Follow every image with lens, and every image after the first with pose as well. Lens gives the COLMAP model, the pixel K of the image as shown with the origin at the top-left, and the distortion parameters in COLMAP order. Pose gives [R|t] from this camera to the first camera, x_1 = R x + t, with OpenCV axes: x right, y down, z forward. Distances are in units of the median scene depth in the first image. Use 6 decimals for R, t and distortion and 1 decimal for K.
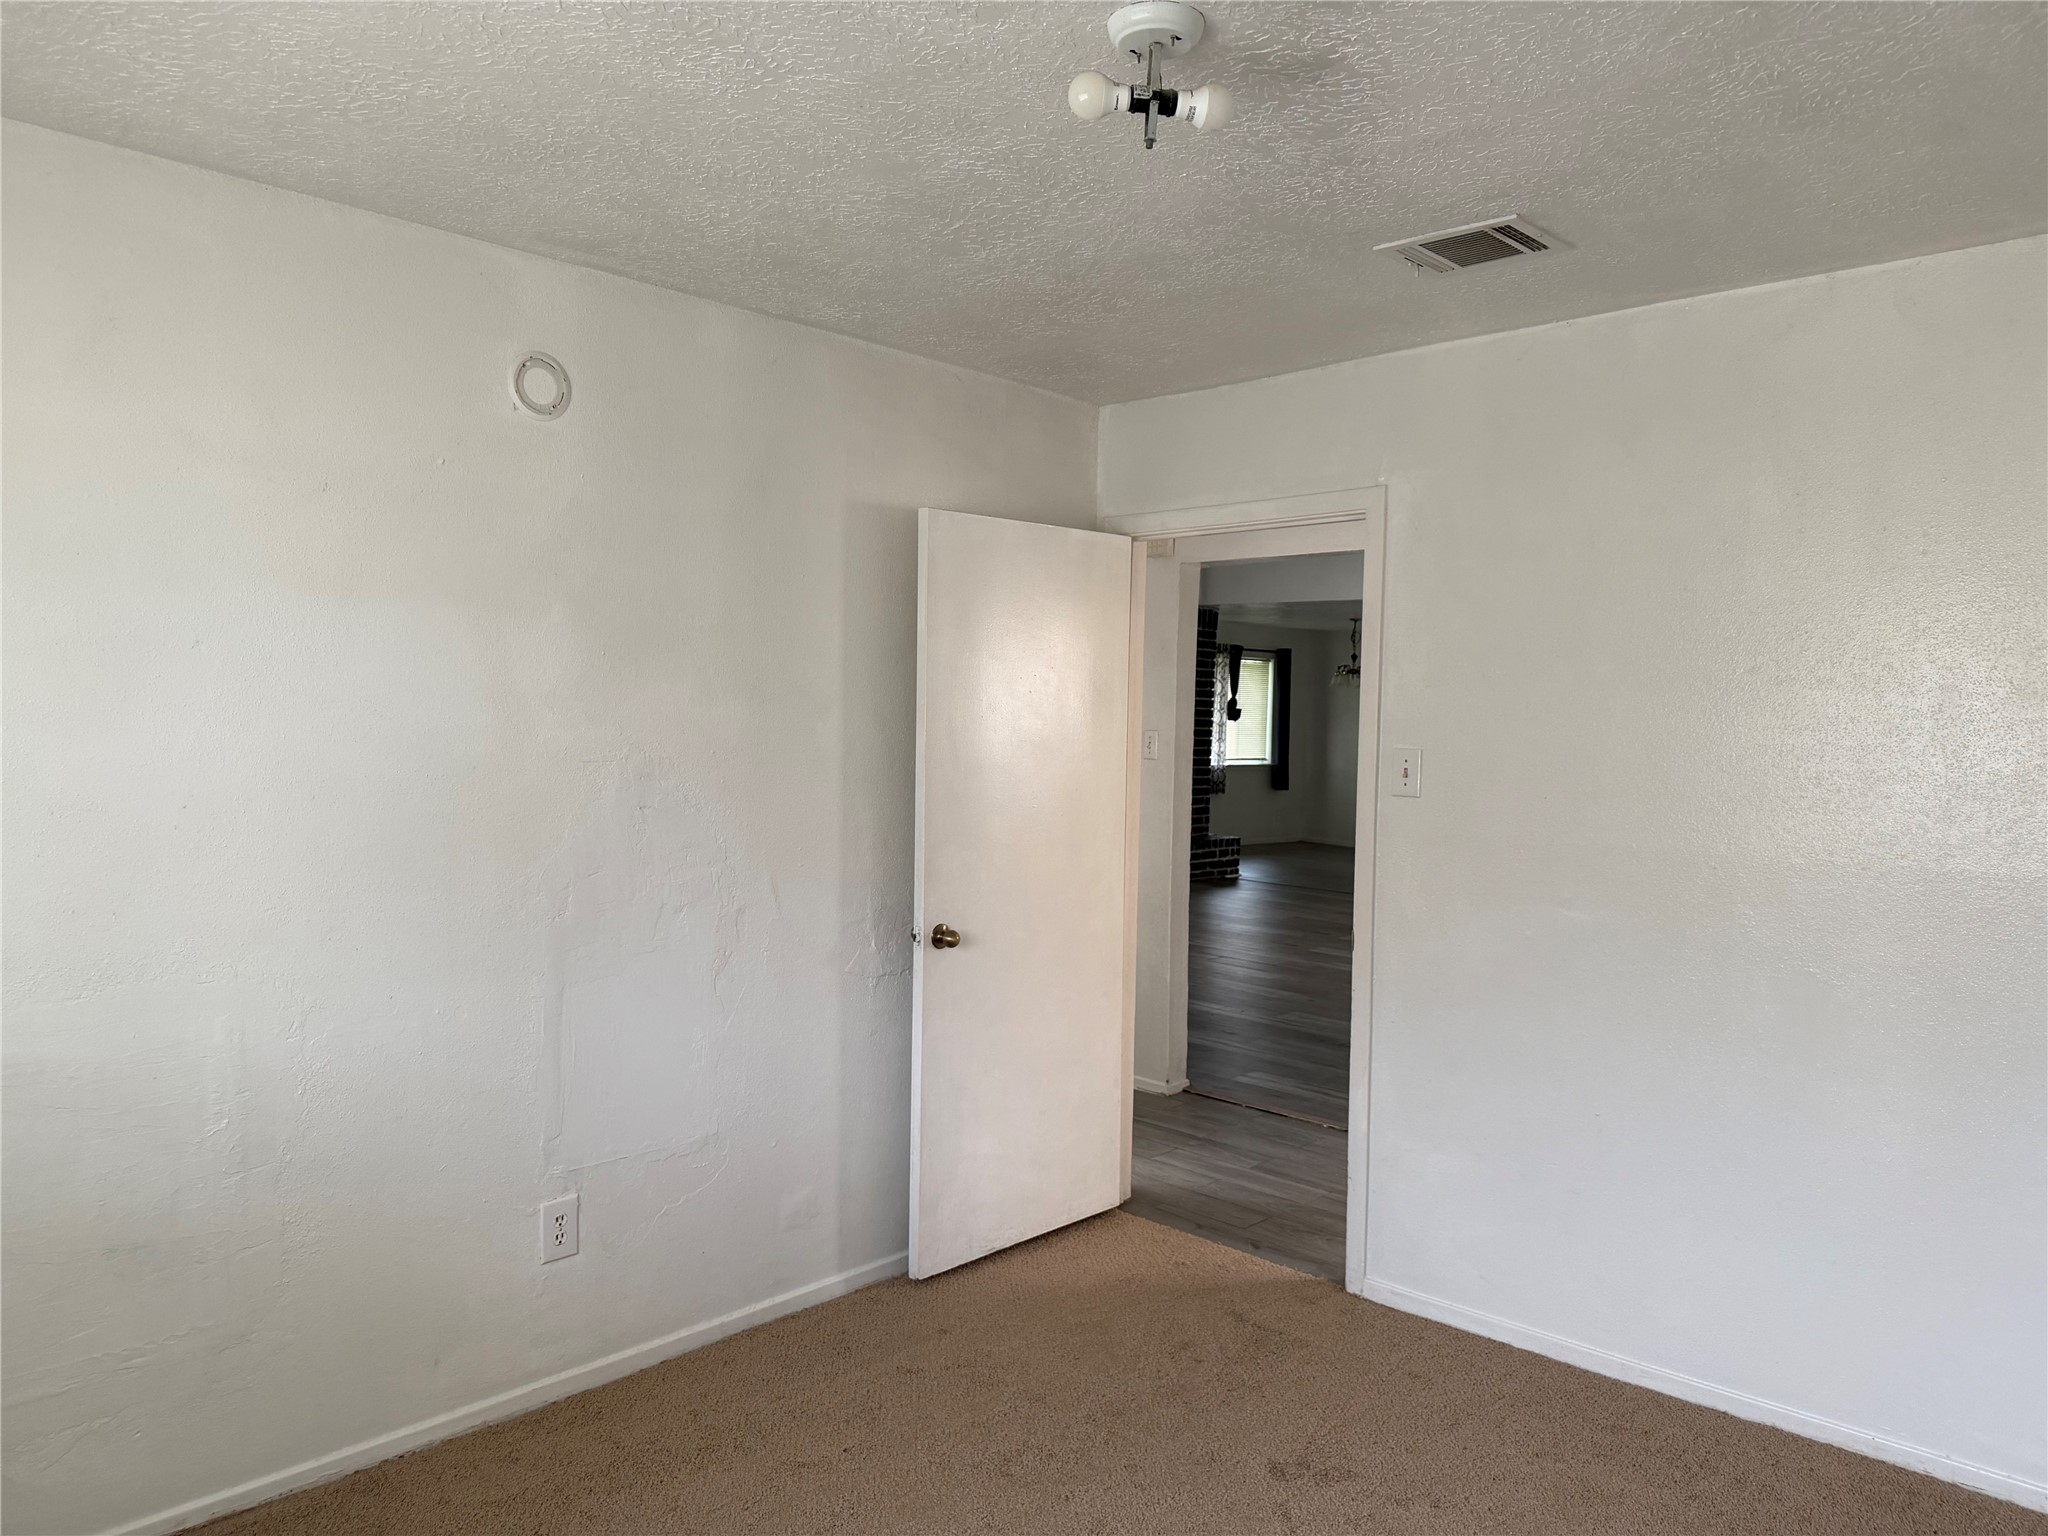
lens RADIAL K [[1446.8, 0, 1017.4], [0, 1446.8, 775.2], [0, 0, 1]] dist [0.092233, -0.102198]
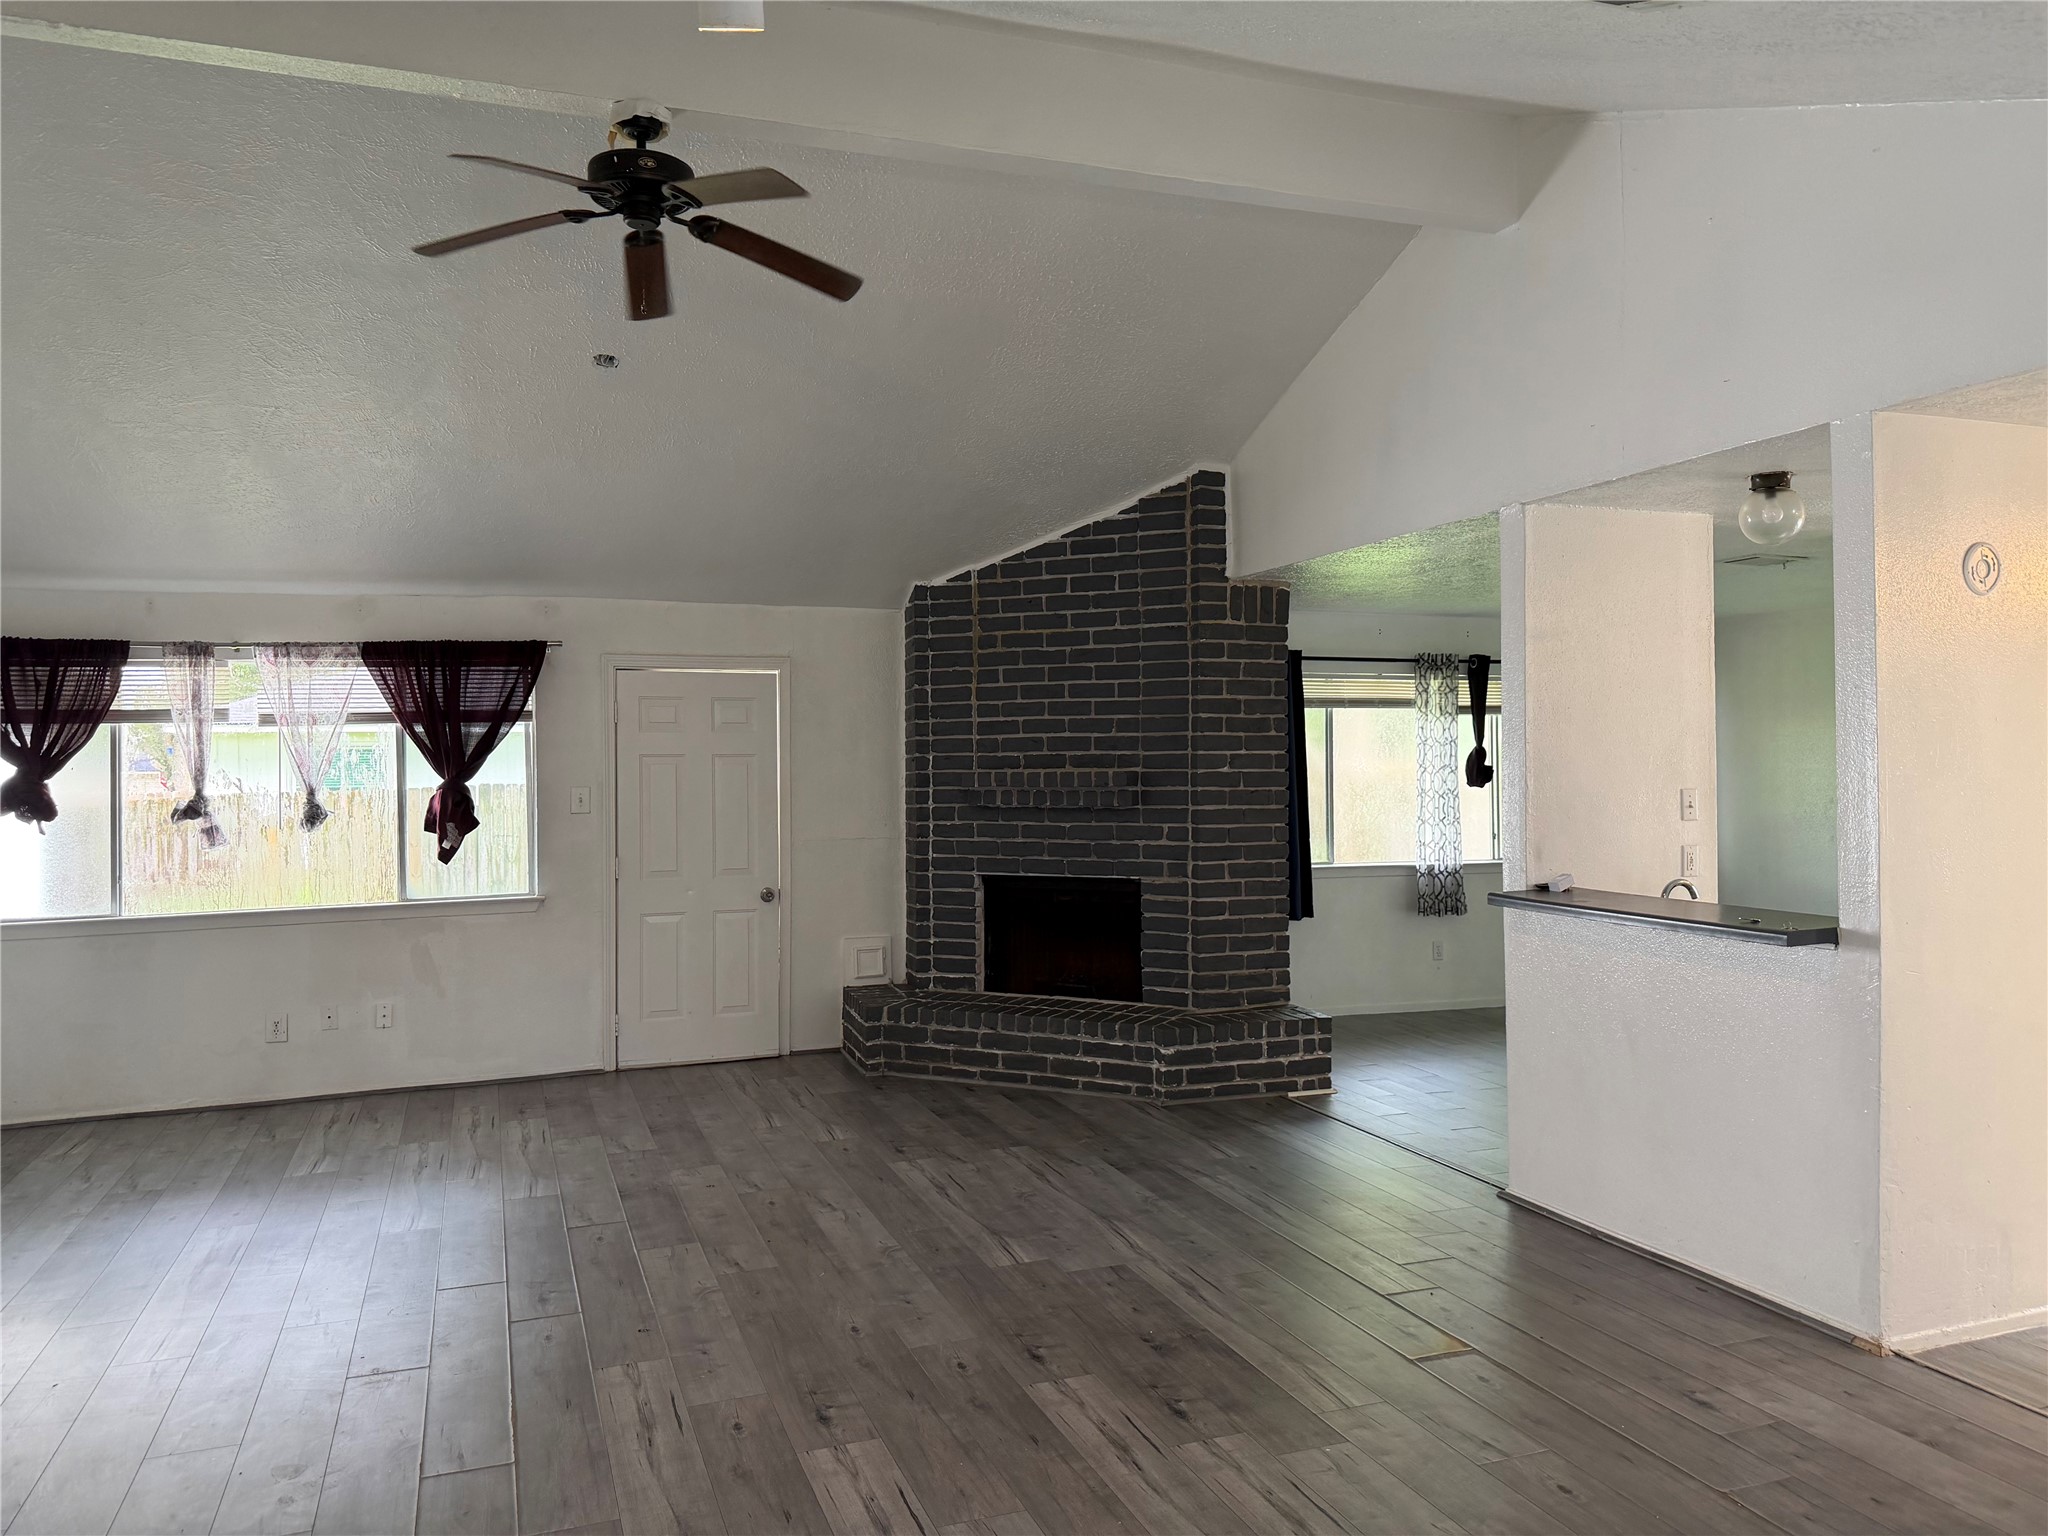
lens RADIAL K [[1446.8, 0, 1030.6], [0, 1446.8, 763.6], [0, 0, 1]] dist [0.092233, -0.102198]
pose [[0.898259, -0.036283, -0.437966, 0.244117], [0.011934, 0.998232, -0.058220, -0.015434], [0.439304, 0.047070, 0.897104, 0.406661]]
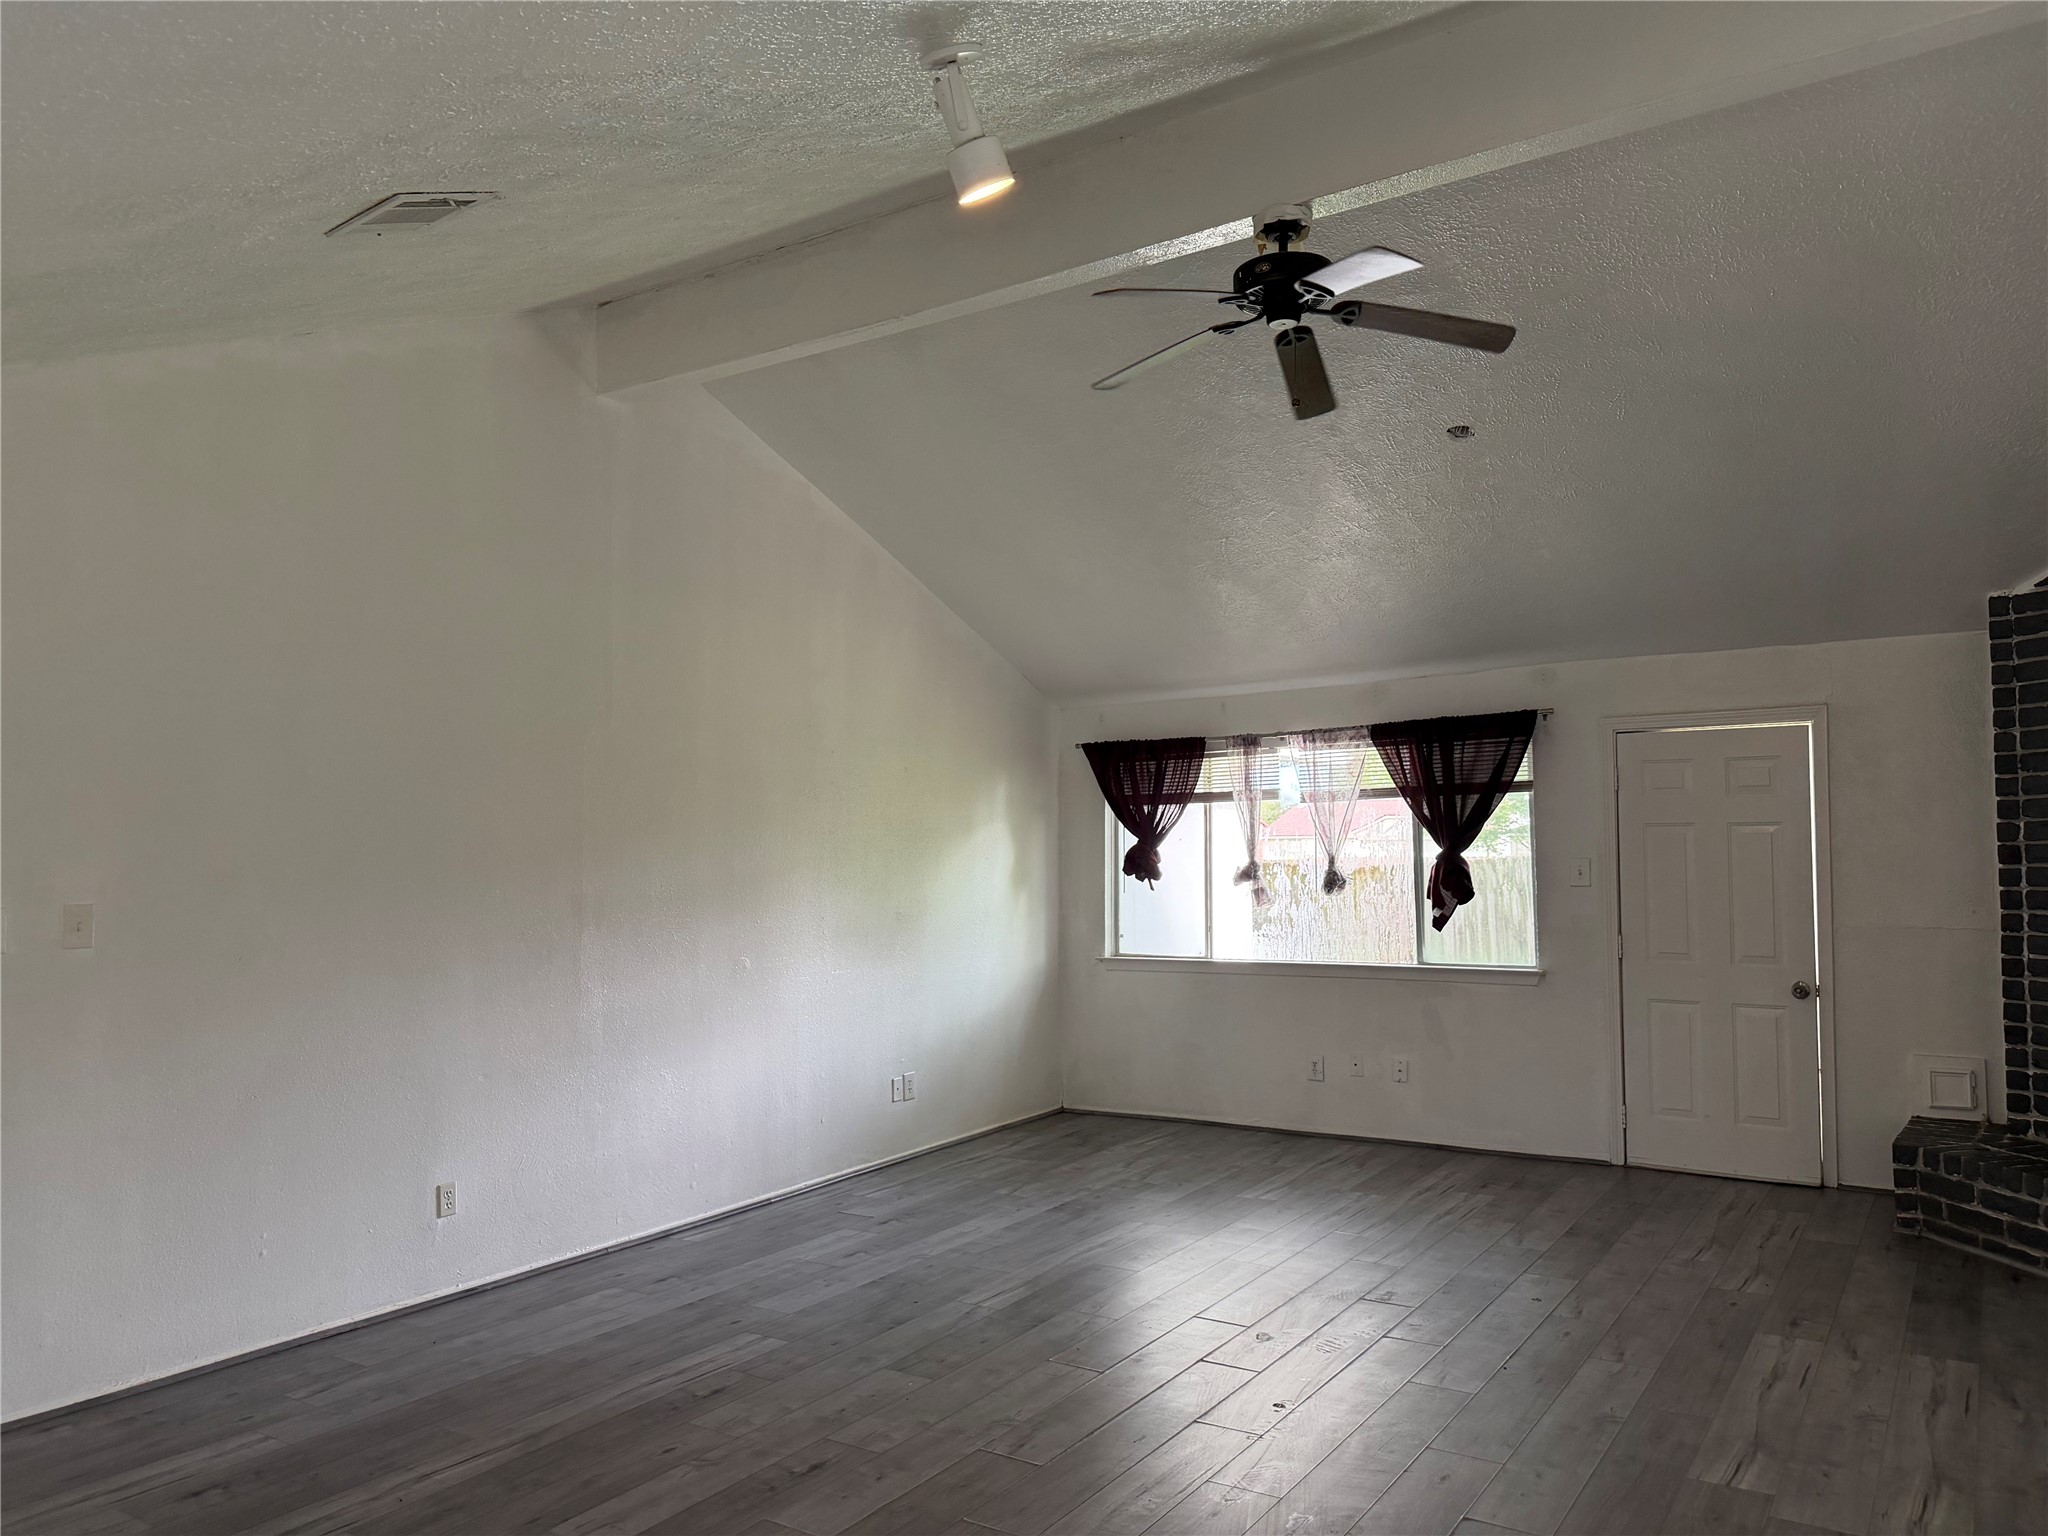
lens RADIAL K [[1446.8, 0, 1030.3], [0, 1446.8, 773.5], [0, 0, 1]] dist [0.092233, -0.102198]
pose [[0.170131, -0.077613, -0.982360, 0.324350], [-0.032184, 0.995924, -0.084259, -0.019687], [0.984896, 0.045952, 0.166940, 0.522447]]
